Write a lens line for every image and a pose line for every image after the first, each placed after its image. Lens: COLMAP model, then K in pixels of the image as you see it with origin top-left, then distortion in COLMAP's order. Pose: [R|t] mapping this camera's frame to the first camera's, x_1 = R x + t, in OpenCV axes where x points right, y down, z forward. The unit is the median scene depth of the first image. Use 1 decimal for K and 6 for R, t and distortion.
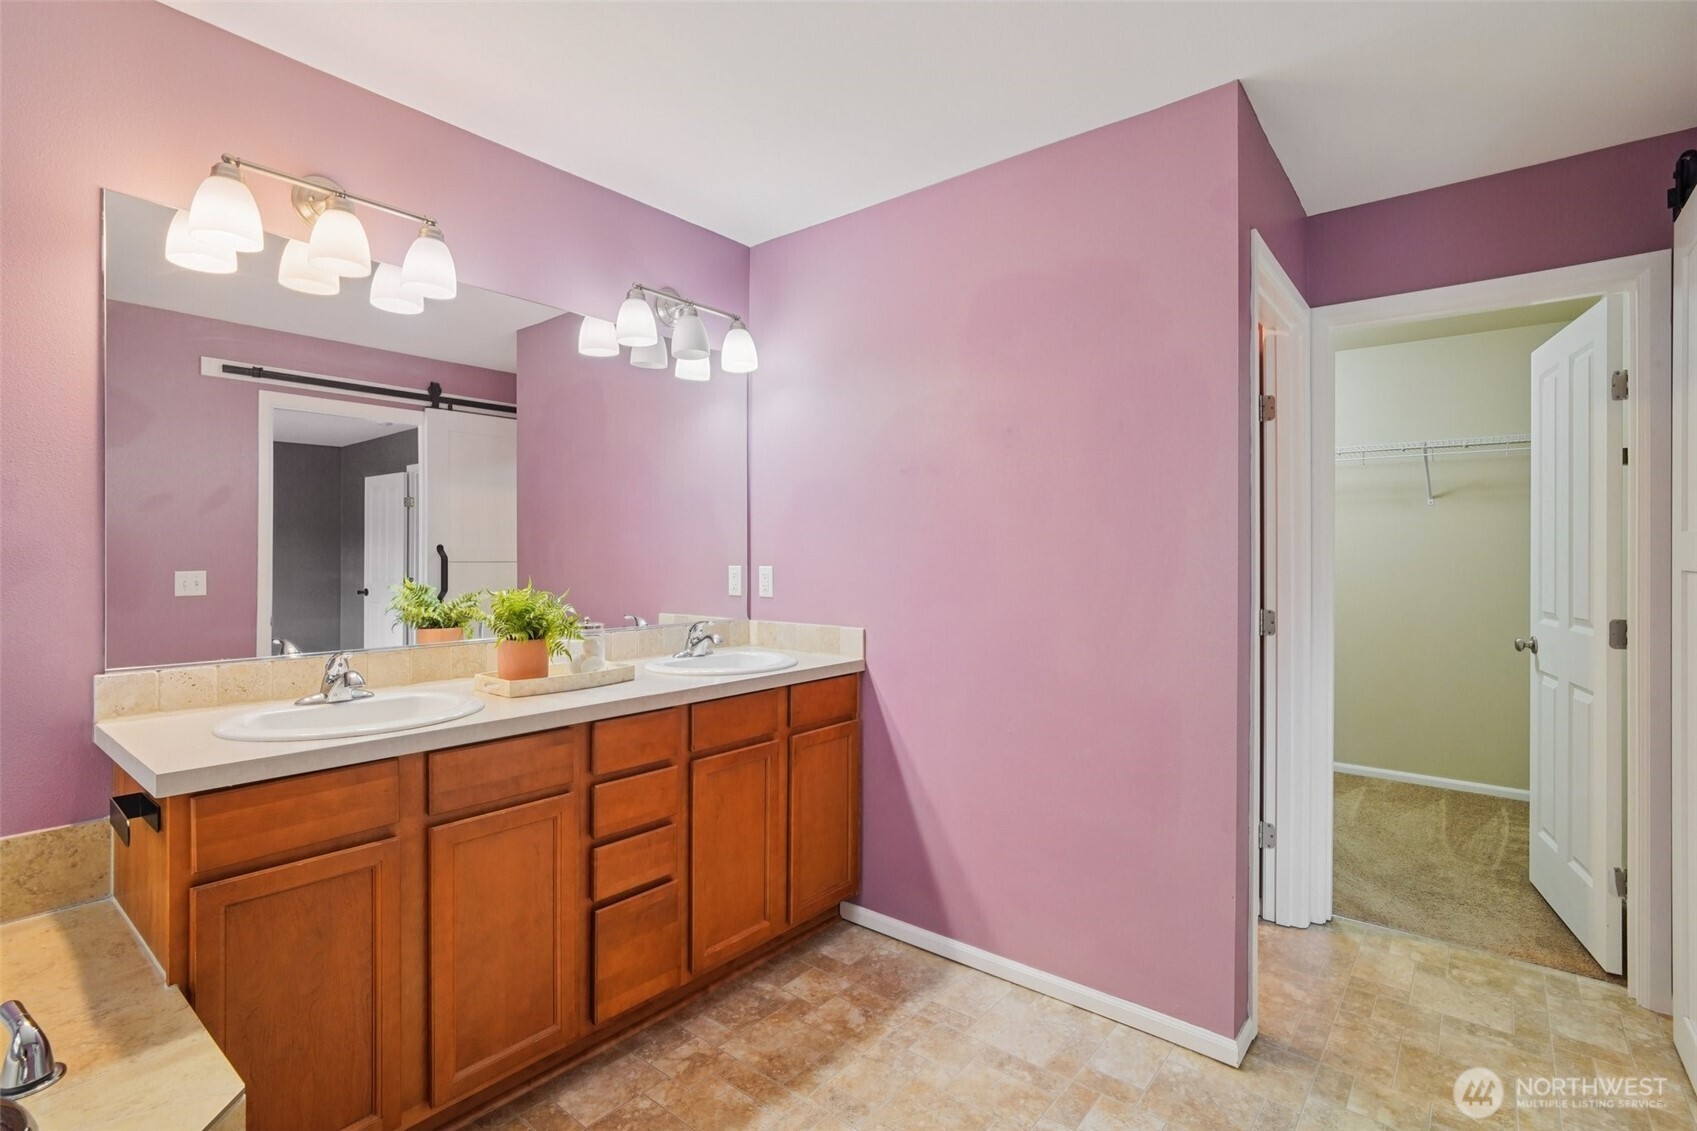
lens RADIAL K [[802.3, 0, 846.8], [0, 802.3, 553.2], [0, 0, 1]] dist [-0.012625, 0.005679]
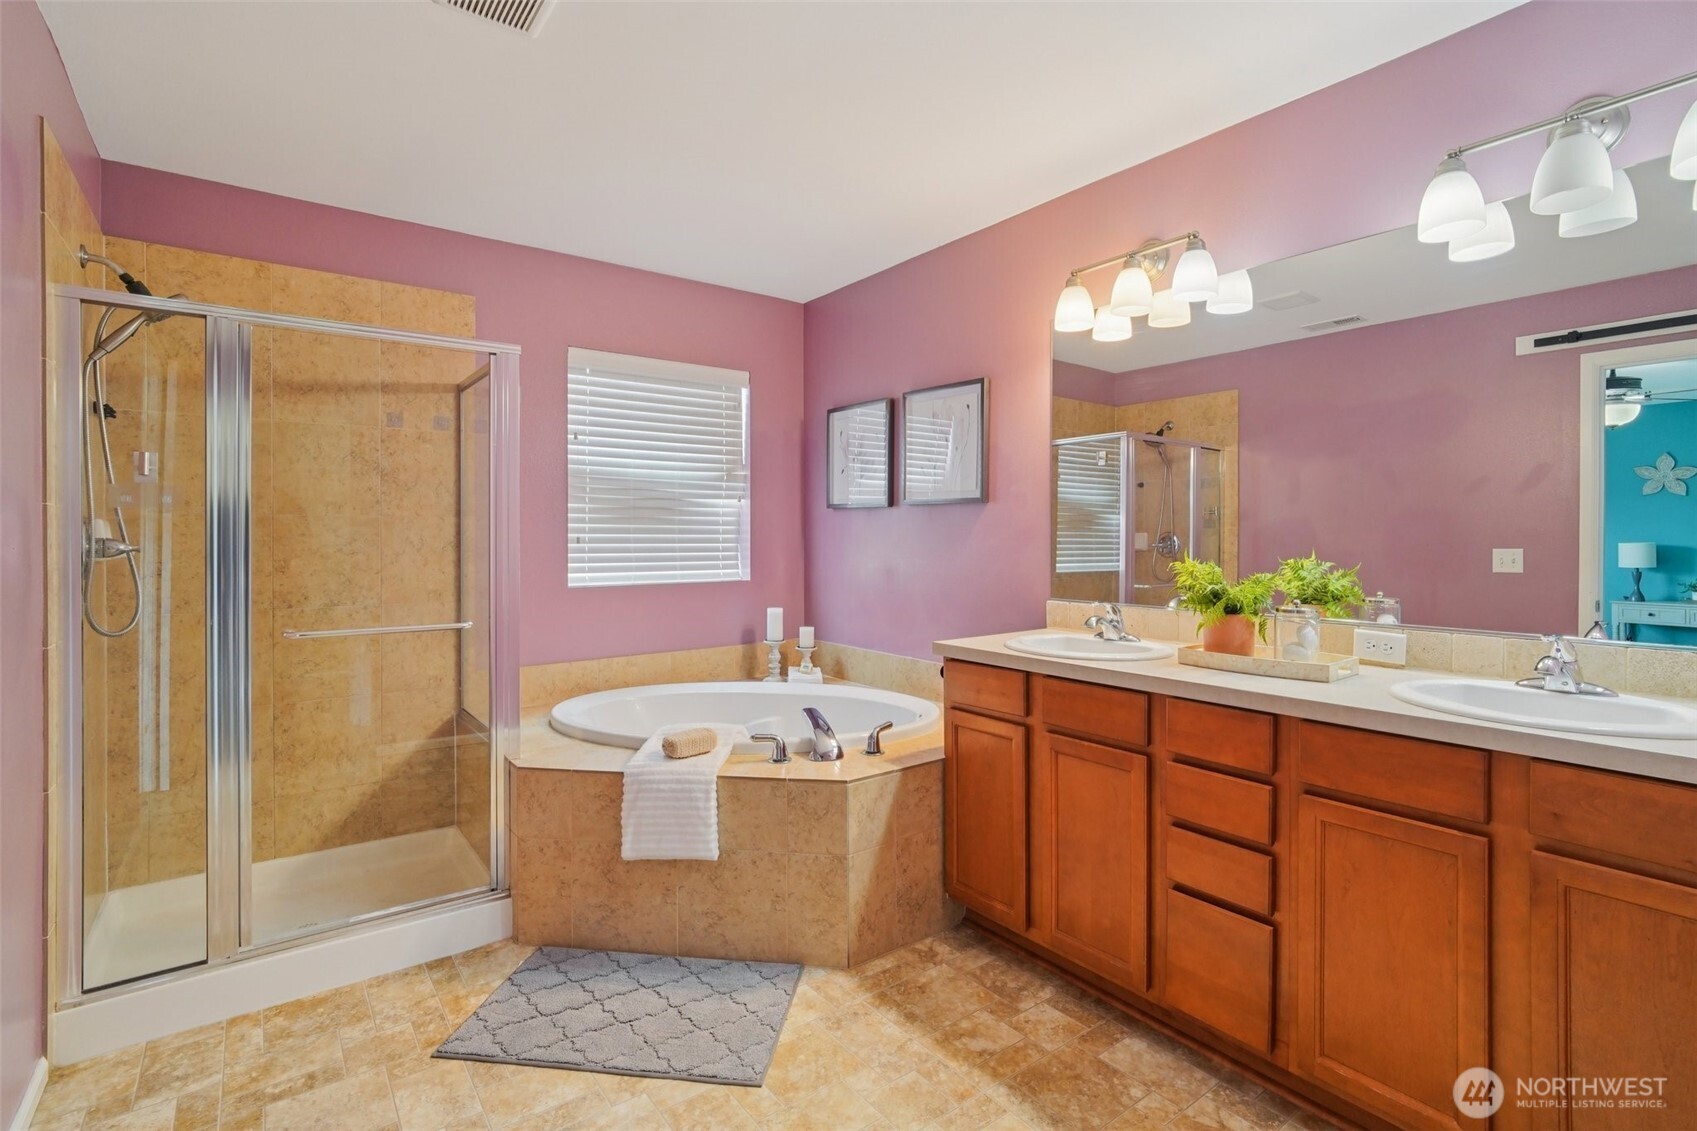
lens RADIAL K [[802.3, 0, 890.0], [0, 802.3, 558.8], [0, 0, 1]] dist [-0.012625, 0.005679]
pose [[-0.201432, 0.031797, -0.978986, 0.812162], [0.001866, 0.999484, 0.032079, 0.001798], [0.979501, 0.004634, -0.201387, 0.976233]]
